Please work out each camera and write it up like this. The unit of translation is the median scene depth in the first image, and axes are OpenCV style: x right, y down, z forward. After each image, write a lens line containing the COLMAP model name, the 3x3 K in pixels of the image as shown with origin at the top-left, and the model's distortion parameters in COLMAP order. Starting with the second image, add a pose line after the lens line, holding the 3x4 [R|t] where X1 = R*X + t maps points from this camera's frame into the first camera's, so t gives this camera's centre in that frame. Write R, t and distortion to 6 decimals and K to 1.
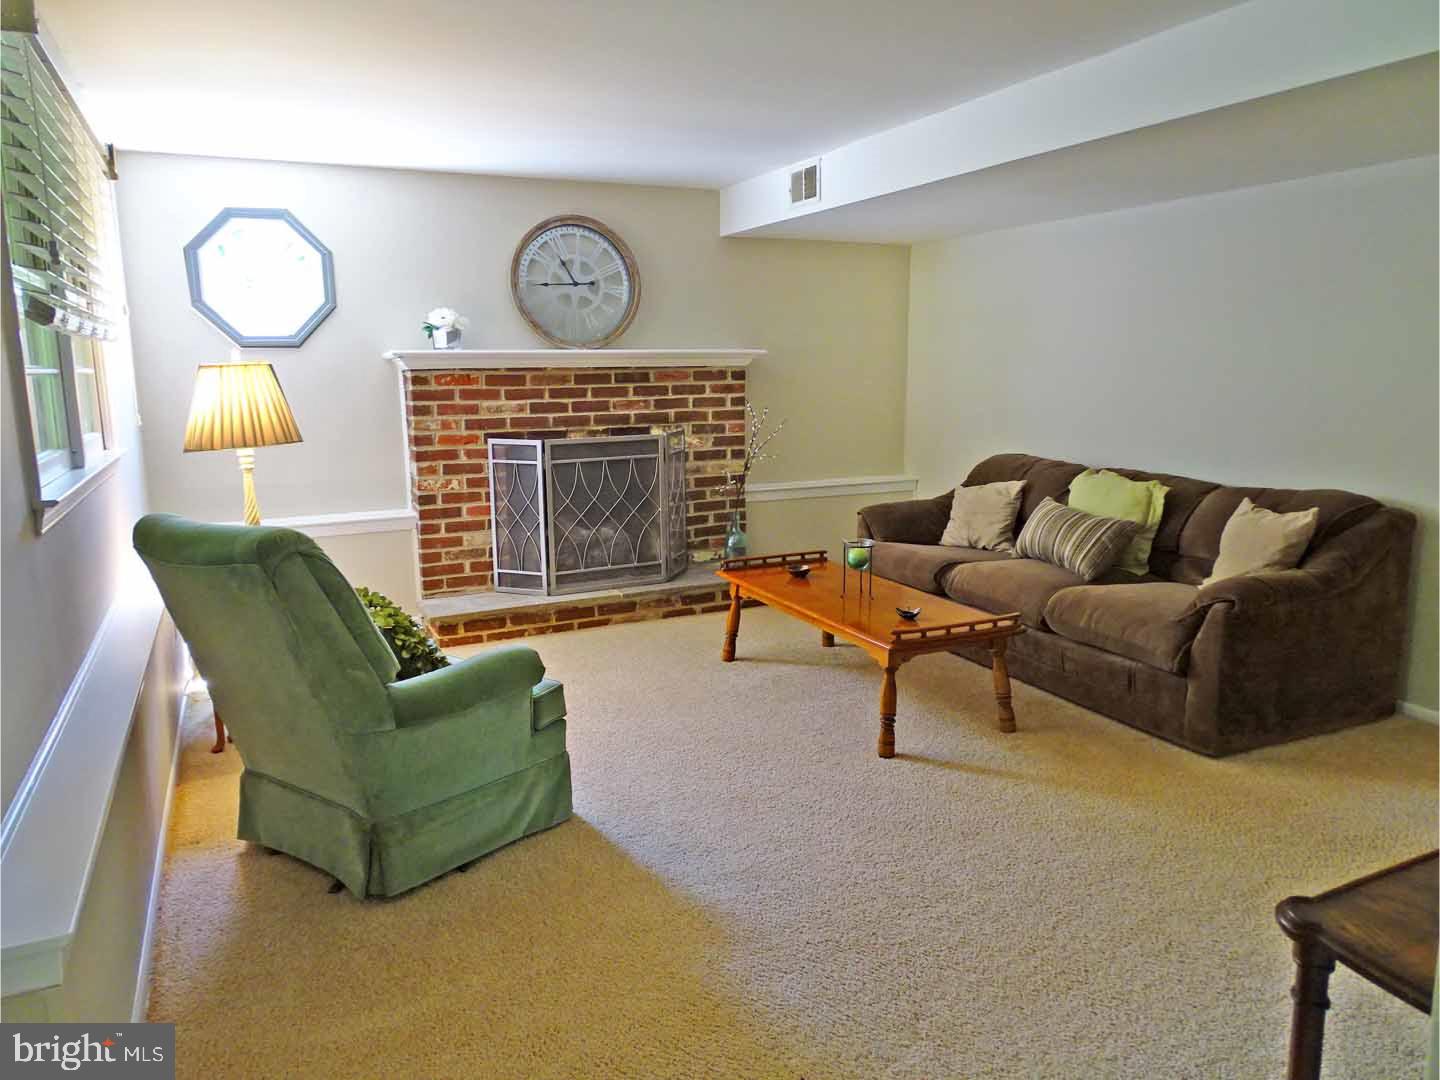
lens RADIAL K [[1021.3, 0, 723.3], [0, 1021.3, 539.2], [0, 0, 1]] dist [0.007692, -0.002574]
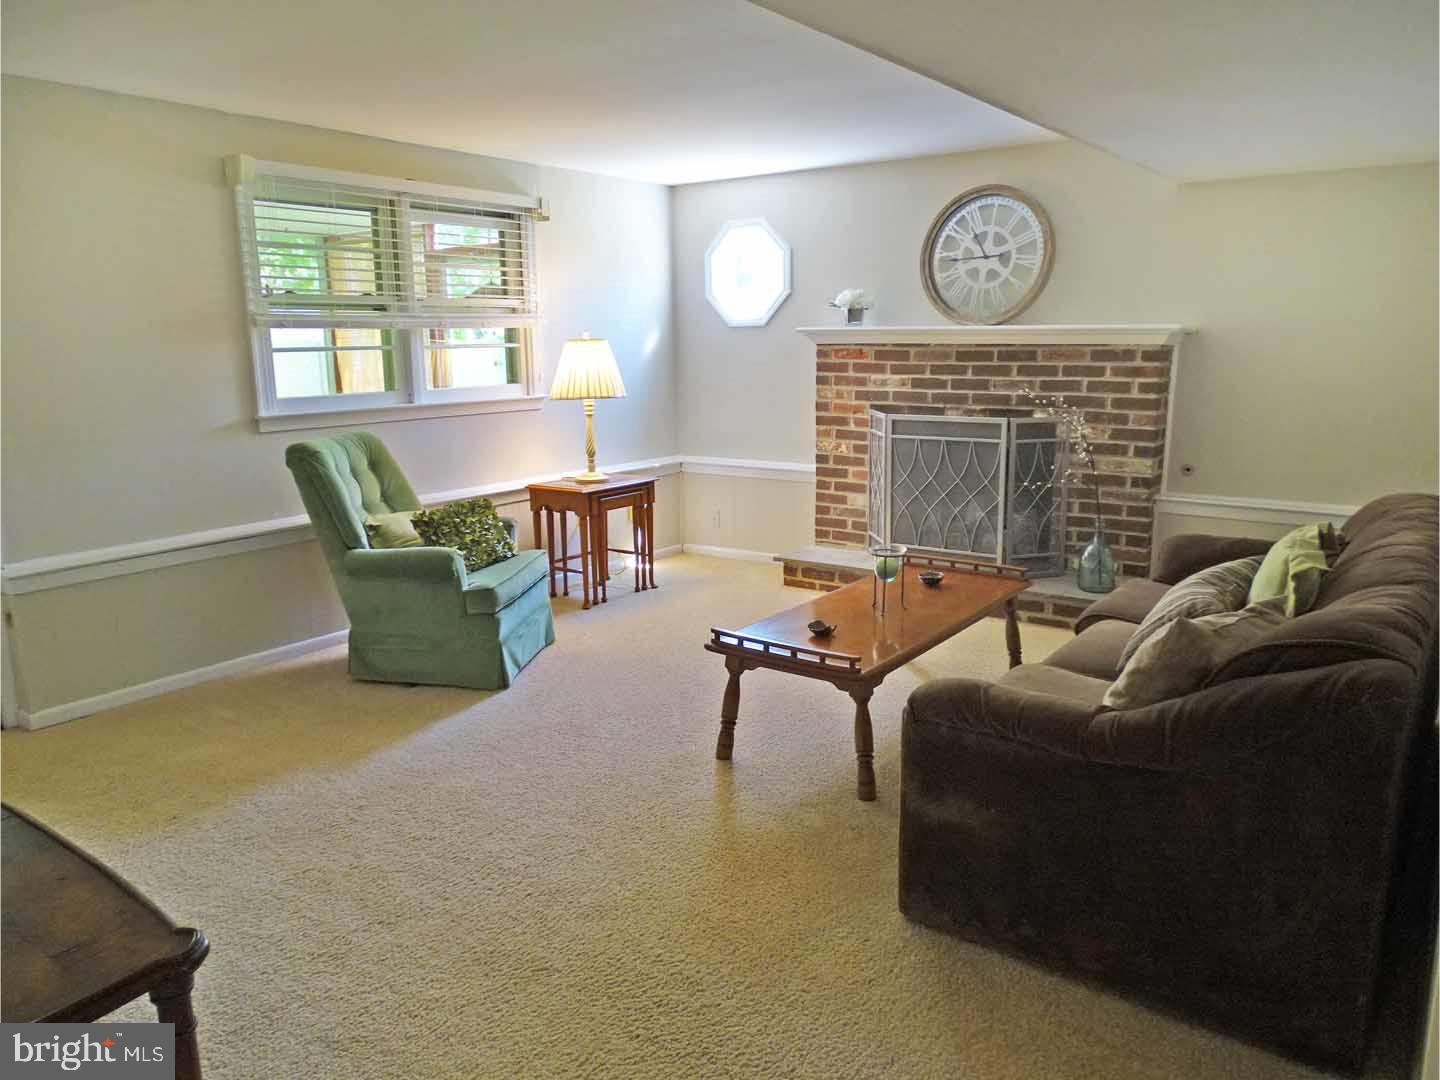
lens RADIAL K [[1021.3, 0, 759.1], [0, 1021.3, 539.9], [0, 0, 1]] dist [0.007692, -0.002574]
pose [[0.485622, 0.178102, -0.855834, 0.634244], [-0.150808, 0.981415, 0.118664, -0.070738], [0.861062, 0.071441, 0.503456, 0.353253]]
